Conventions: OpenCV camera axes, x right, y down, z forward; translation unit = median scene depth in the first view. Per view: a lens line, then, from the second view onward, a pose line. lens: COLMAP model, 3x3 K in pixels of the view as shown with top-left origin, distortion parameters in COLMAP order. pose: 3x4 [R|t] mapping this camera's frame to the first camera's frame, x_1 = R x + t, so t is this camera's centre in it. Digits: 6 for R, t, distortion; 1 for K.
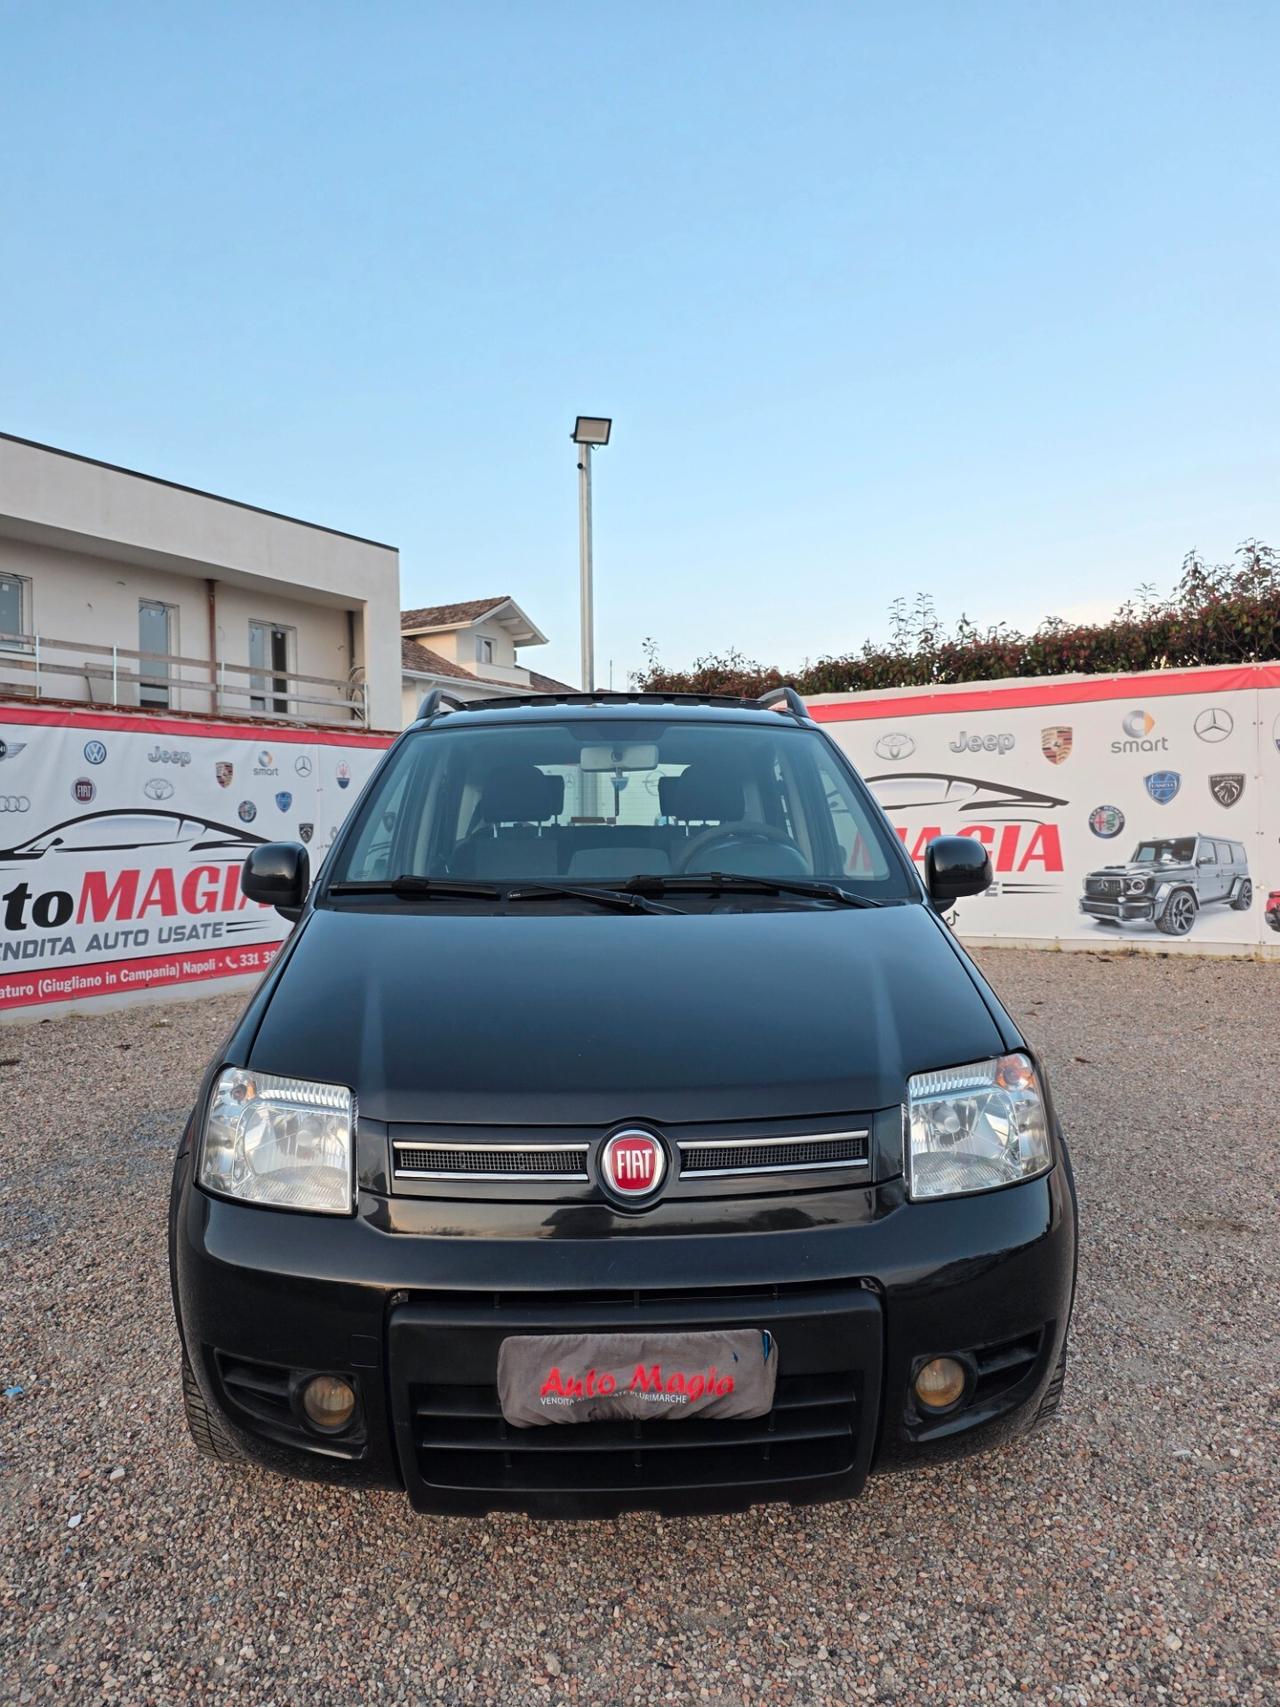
lens RADIAL K [[1175.6, 0, 650.2], [0, 1175.6, 830.6], [0, 0, 1]] dist [0.044208, -0.034130]
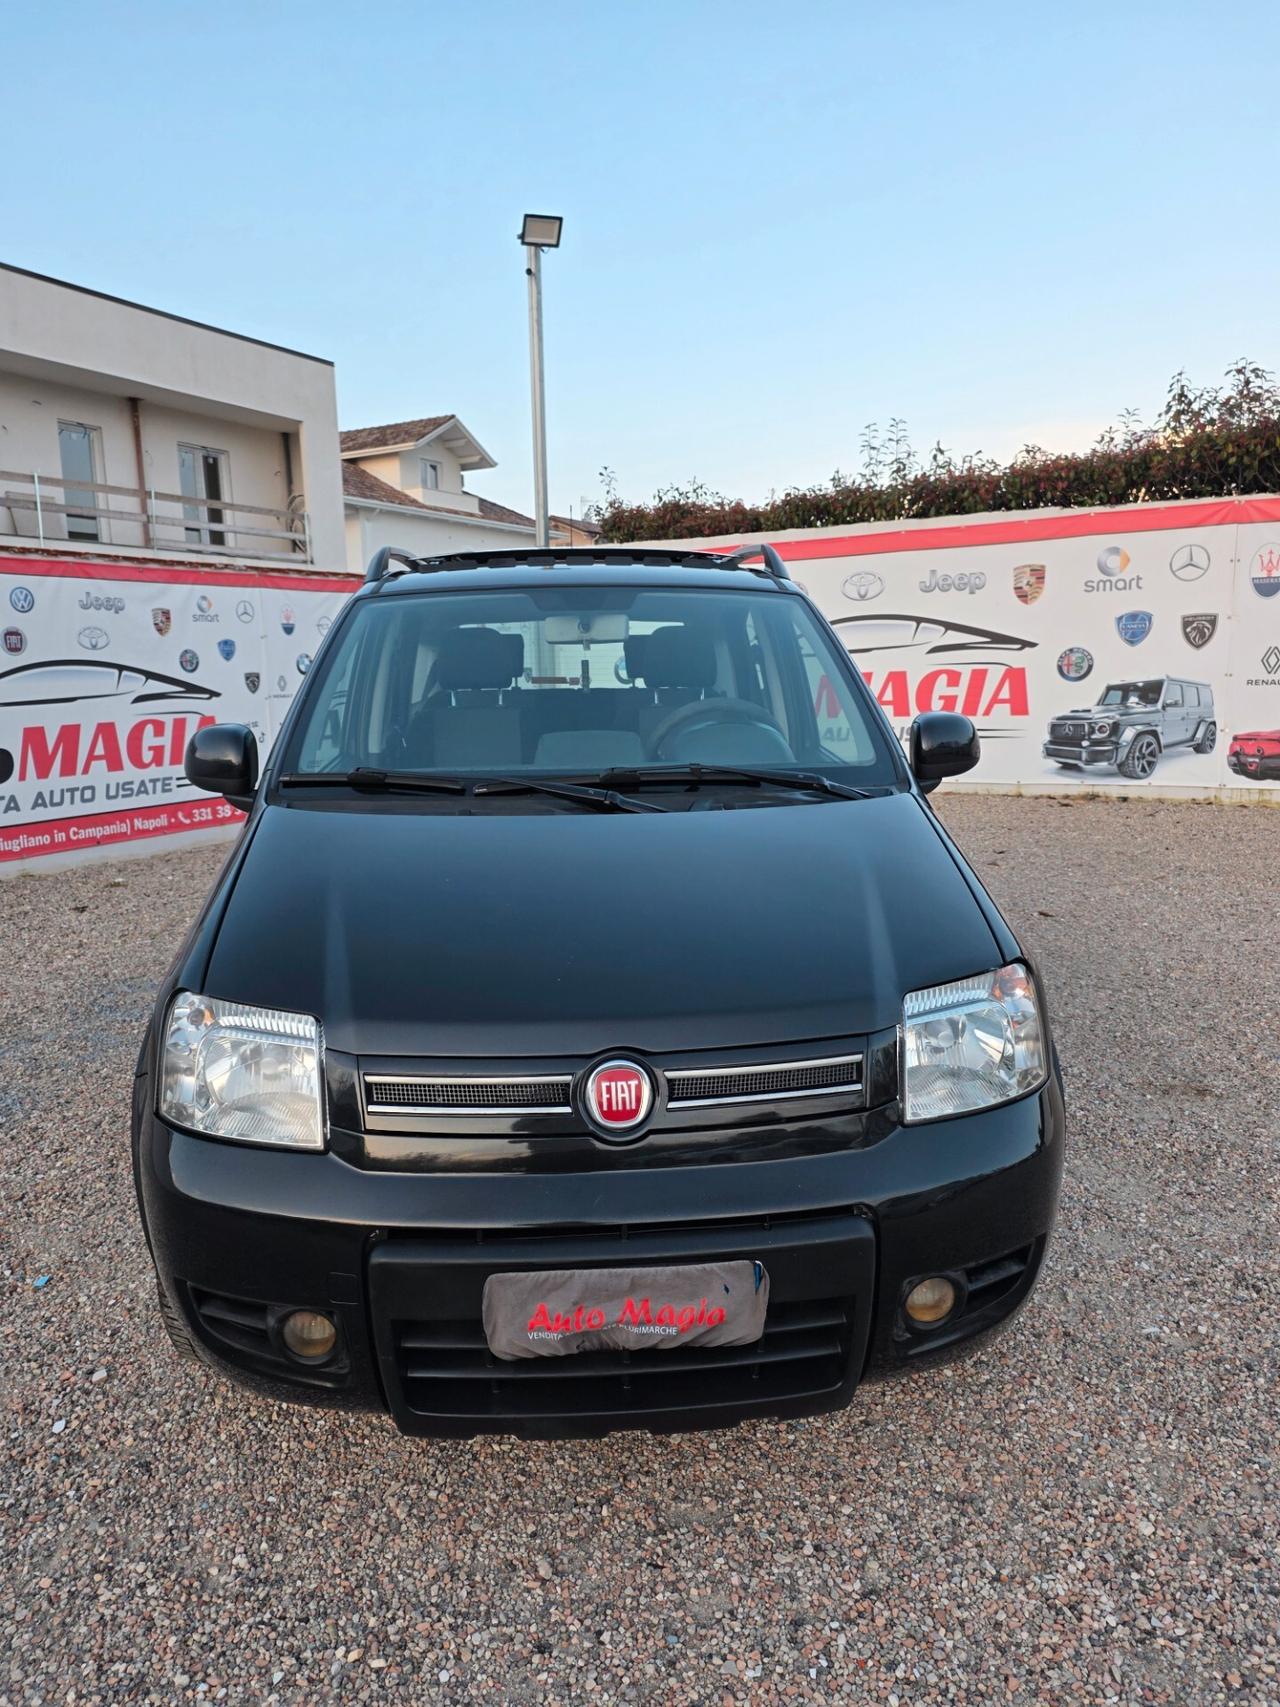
lens RADIAL K [[1174.7, 0, 640.0], [0, 1174.7, 853.5], [0, 0, 1]] dist [0.051744, -0.051048]
pose [[0.999563, -0.010588, 0.027591, -0.013671], [0.006056, 0.987187, 0.159450, -0.040169], [-0.028926, -0.159213, 0.986820, 0.059033]]
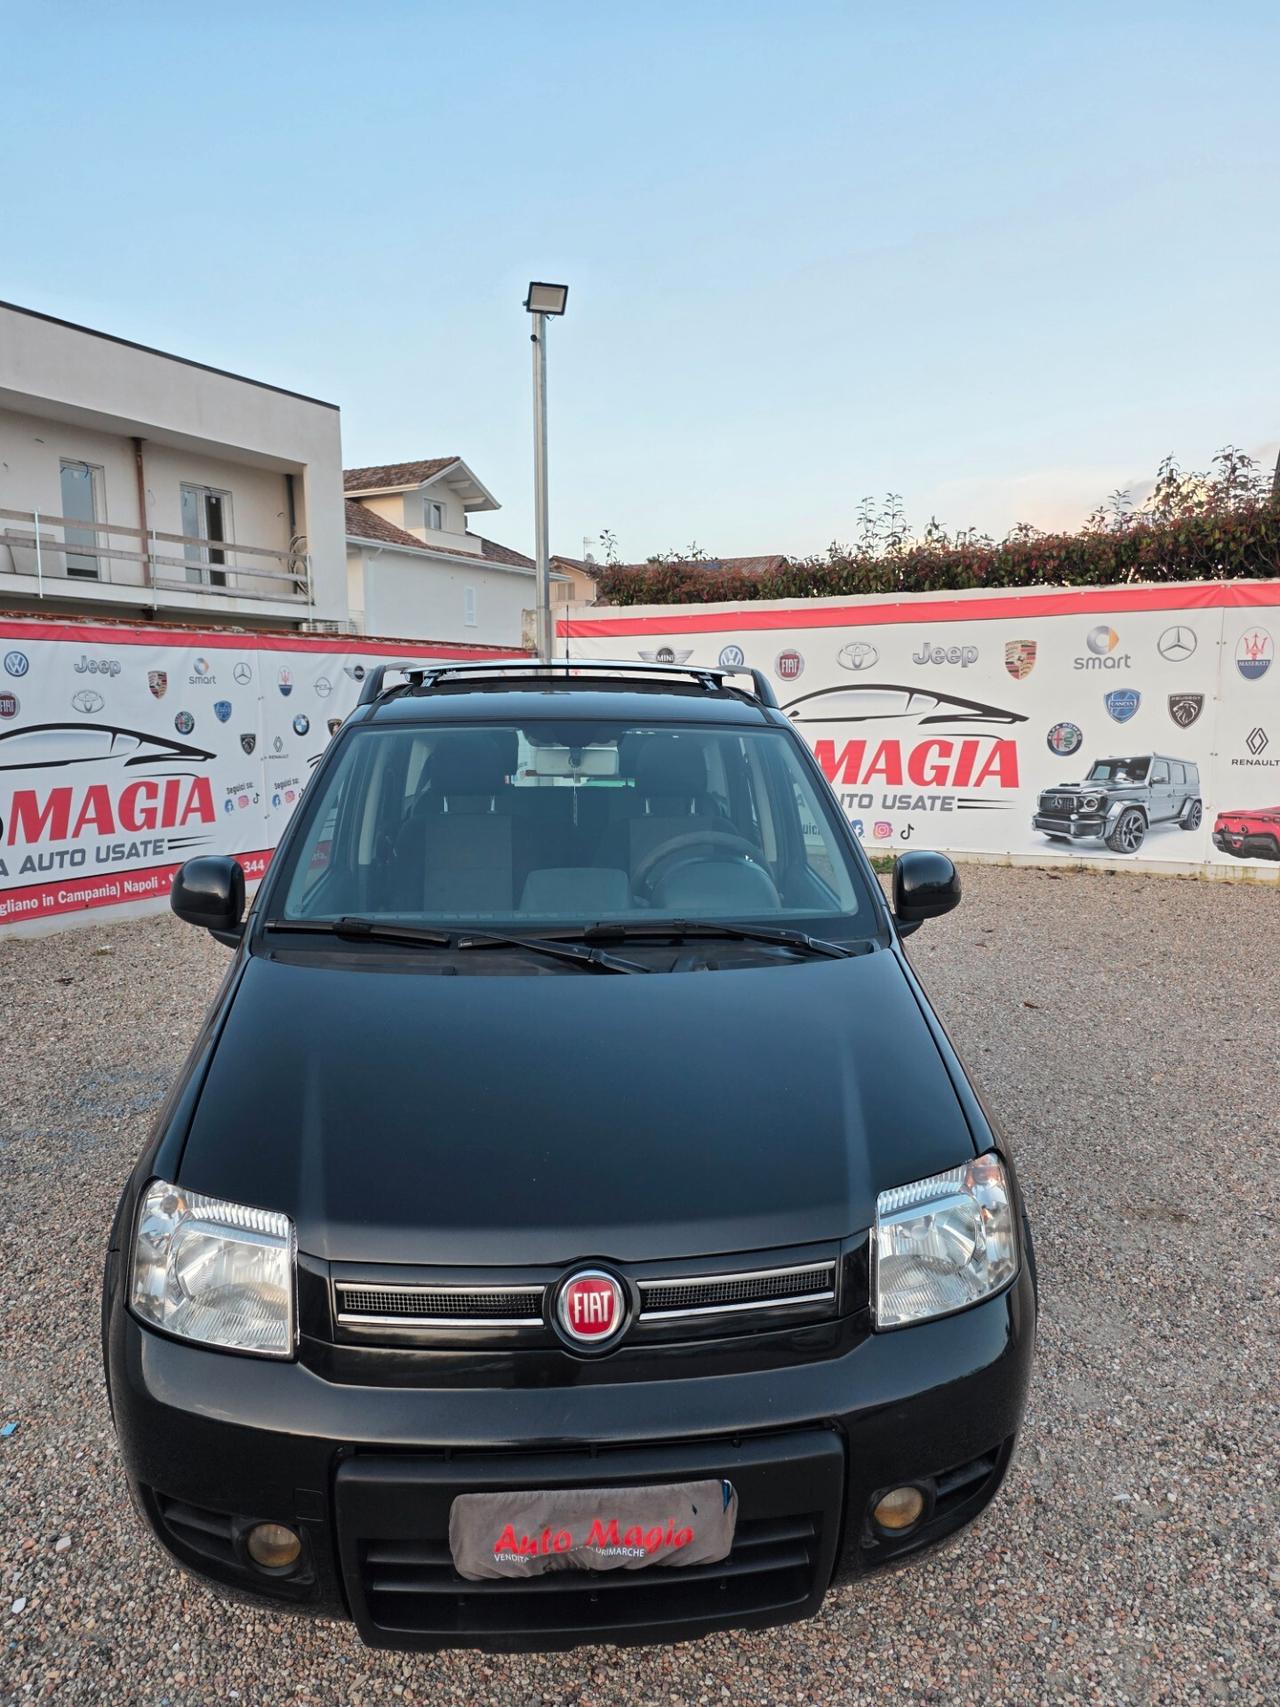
lens RADIAL K [[1172.4, 0, 662.4], [0, 1172.4, 864.0], [0, 0, 1]] dist [0.042135, -0.027960]
pose [[0.998753, 0.007374, 0.049375, -0.004130], [-0.014206, 0.990122, 0.139489, -0.132701], [-0.047858, -0.140016, 0.988992, 0.067159]]
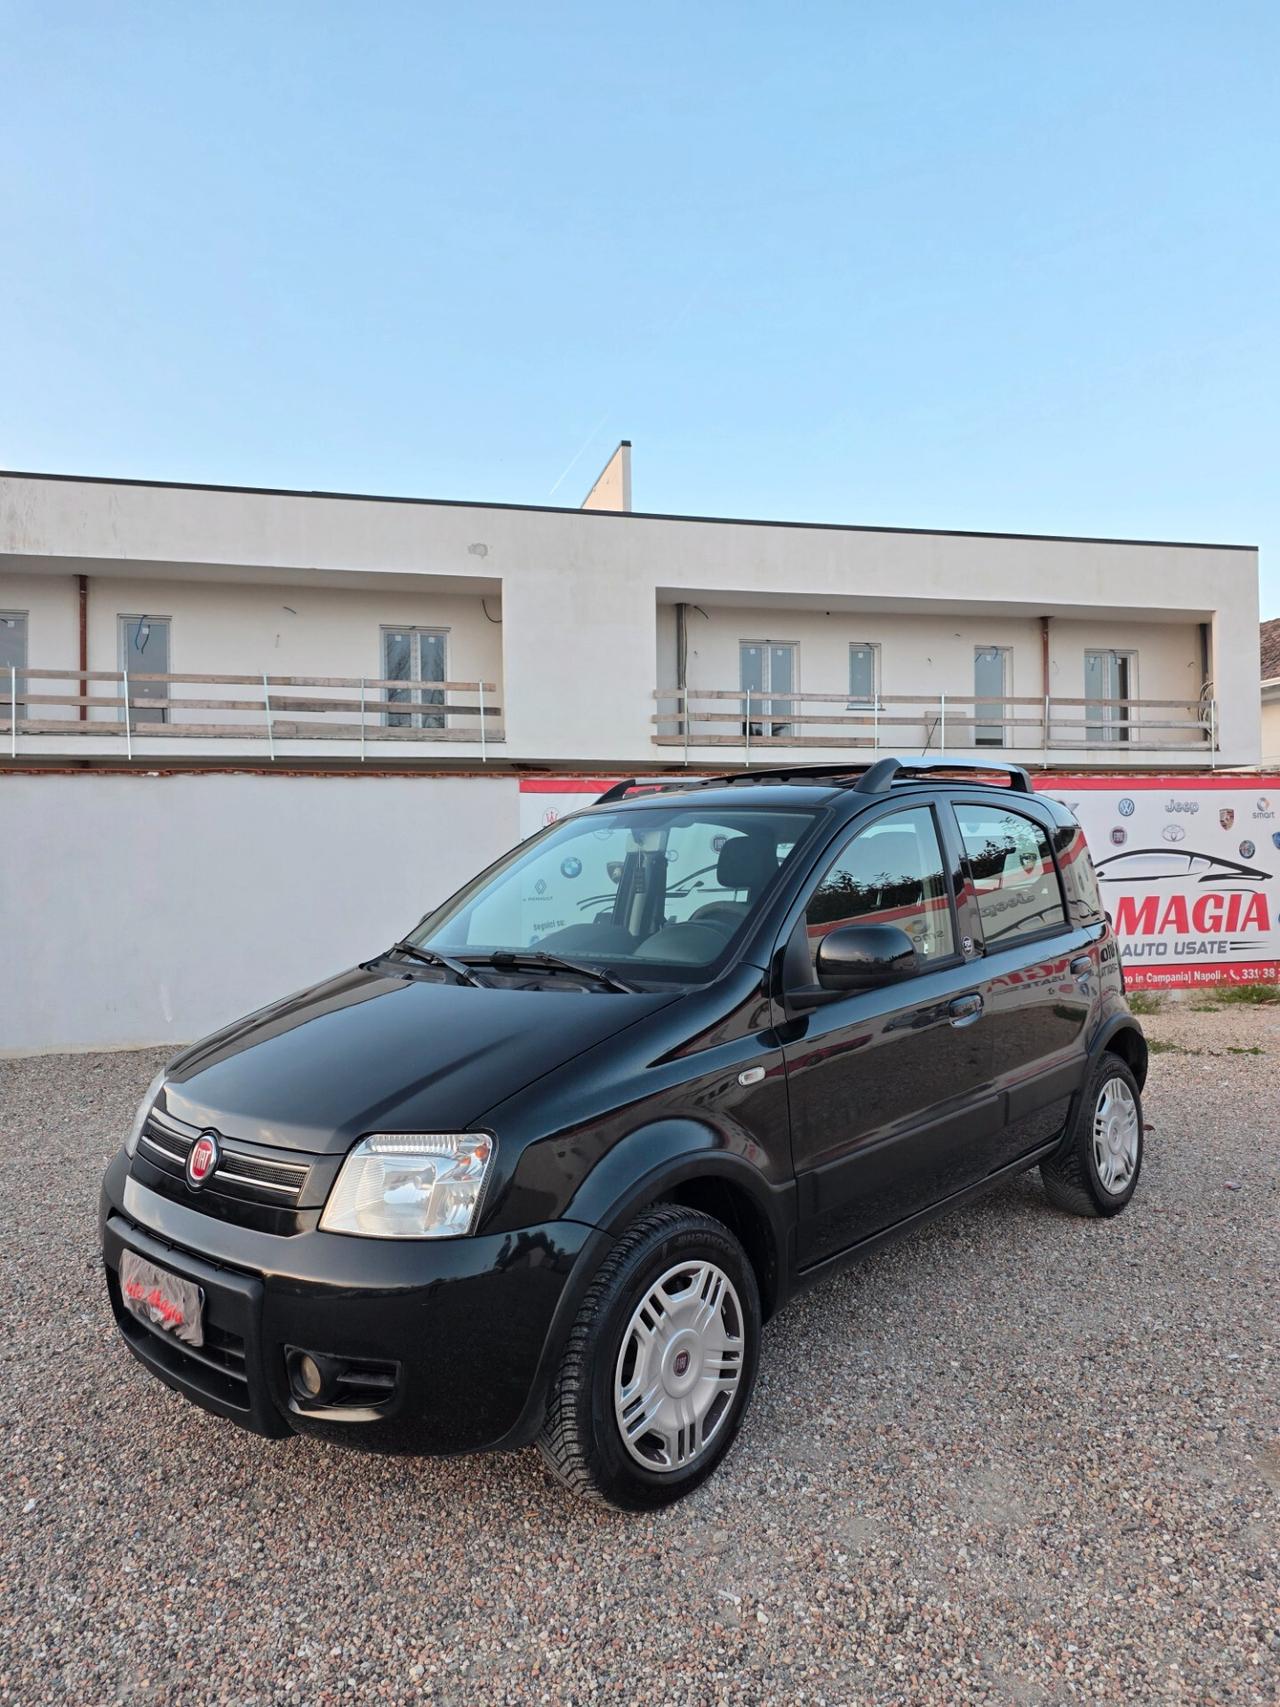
lens RADIAL K [[1218.3, 0, 299.2], [0, 1218.3, 858.3], [0, 0, 1]] dist [0.035321, -0.000351]
pose [[0.684923, -0.004878, -0.728599, -0.261291], [0.005019, 0.999985, -0.001976, -0.029884], [0.728598, -0.002303, 0.684938, -1.752568]]
